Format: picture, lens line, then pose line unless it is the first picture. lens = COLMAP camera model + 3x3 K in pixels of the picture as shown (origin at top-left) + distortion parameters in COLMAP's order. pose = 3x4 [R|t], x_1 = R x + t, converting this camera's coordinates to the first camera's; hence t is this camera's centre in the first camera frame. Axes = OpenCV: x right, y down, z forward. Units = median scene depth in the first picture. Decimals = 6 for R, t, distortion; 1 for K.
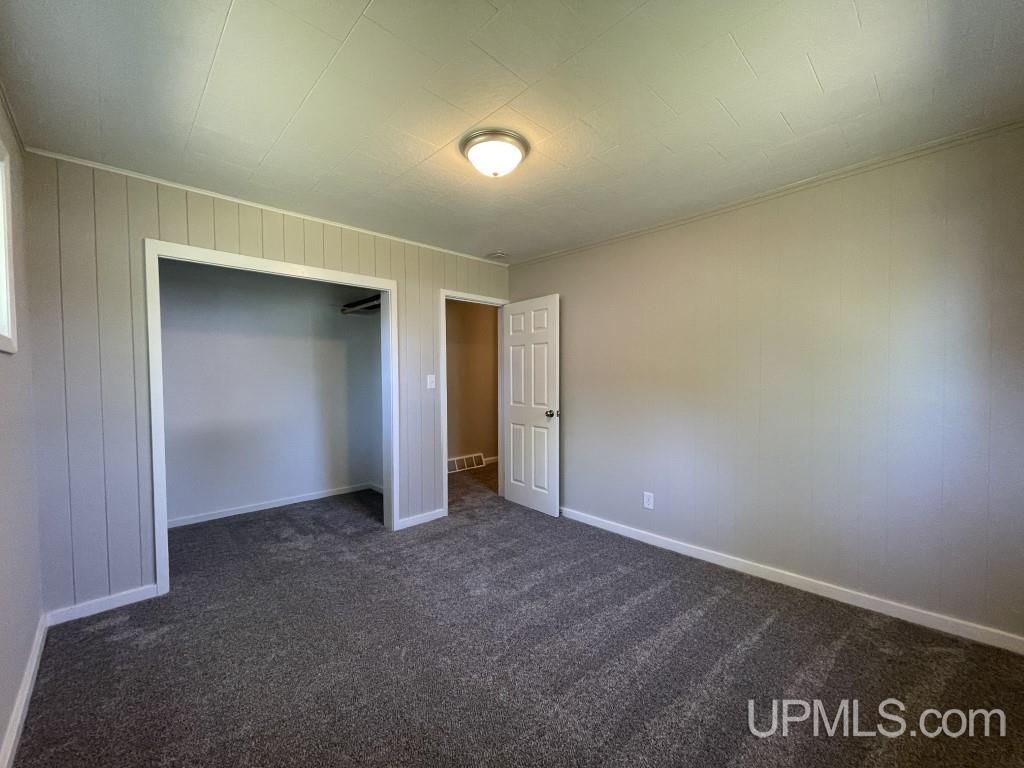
lens RADIAL K [[412.7, 0, 509.1], [0, 412.7, 386.0], [0, 0, 1]] dist [-0.002473, 0.000158]
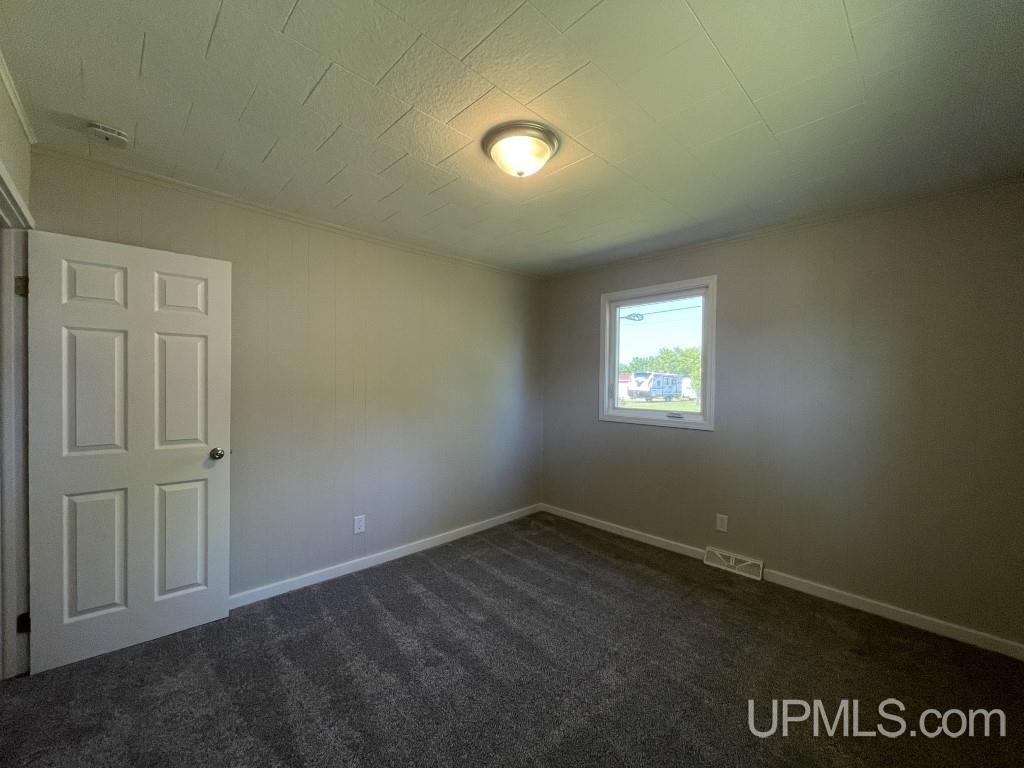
lens RADIAL K [[412.7, 0, 509.1], [0, 412.7, 386.0], [0, 0, 1]] dist [-0.002473, 0.000158]
pose [[-0.003493, -0.007546, 0.999965, -0.598990], [0.012264, 0.999896, 0.007588, -0.038507], [-0.999919, 0.012290, -0.003400, 0.663841]]
